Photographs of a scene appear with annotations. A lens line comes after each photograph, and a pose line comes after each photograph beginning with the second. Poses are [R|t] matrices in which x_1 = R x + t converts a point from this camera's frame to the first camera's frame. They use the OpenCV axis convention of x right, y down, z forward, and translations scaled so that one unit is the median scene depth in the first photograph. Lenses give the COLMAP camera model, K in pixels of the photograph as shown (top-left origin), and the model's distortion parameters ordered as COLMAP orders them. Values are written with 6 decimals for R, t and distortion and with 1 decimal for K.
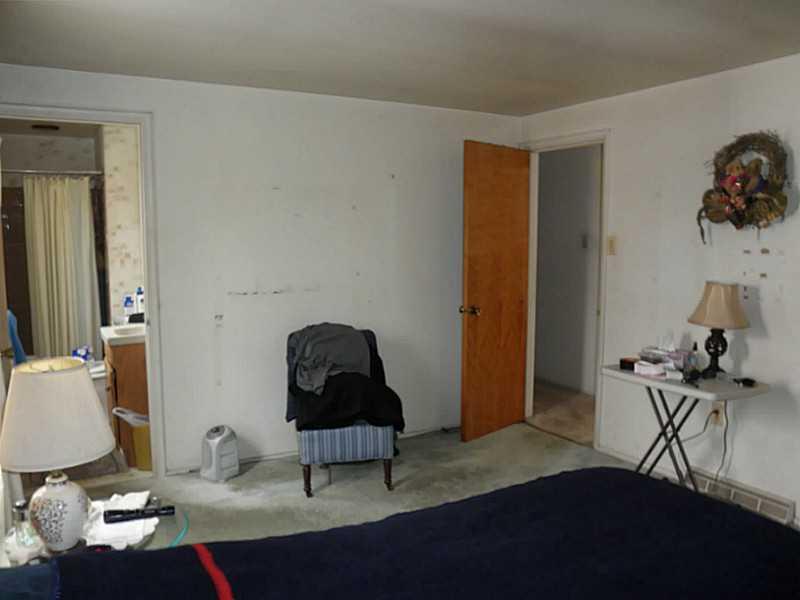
lens RADIAL K [[657.9, 0, 400.0], [0, 657.9, 300.0], [0, 0, 1]] dist [-0.059269, -0.000607]
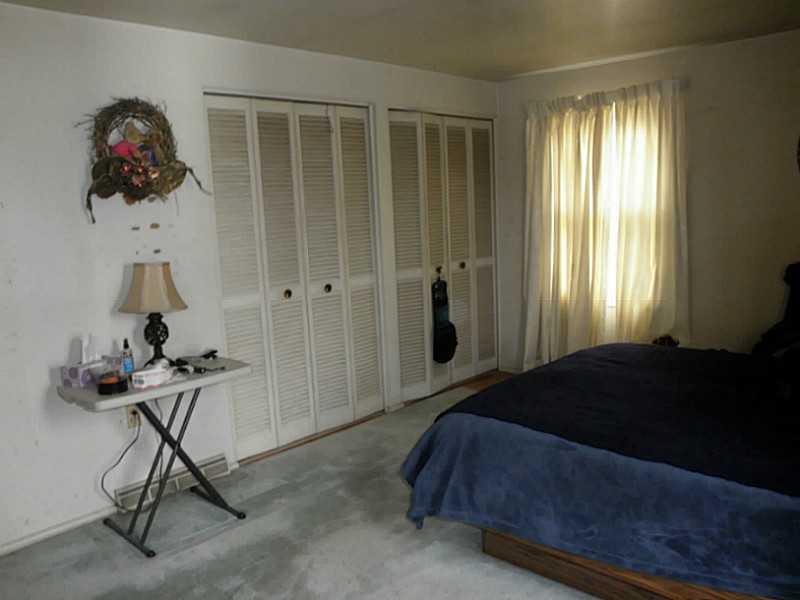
lens RADIAL K [[657.9, 0, 400.0], [0, 657.9, 300.0], [0, 0, 1]] dist [-0.059269, -0.000607]
pose [[-0.310389, -0.132792, 0.941289, -0.465472], [0.143123, 0.972380, 0.184373, -0.093674], [-0.939774, 0.191948, -0.282810, 0.941092]]
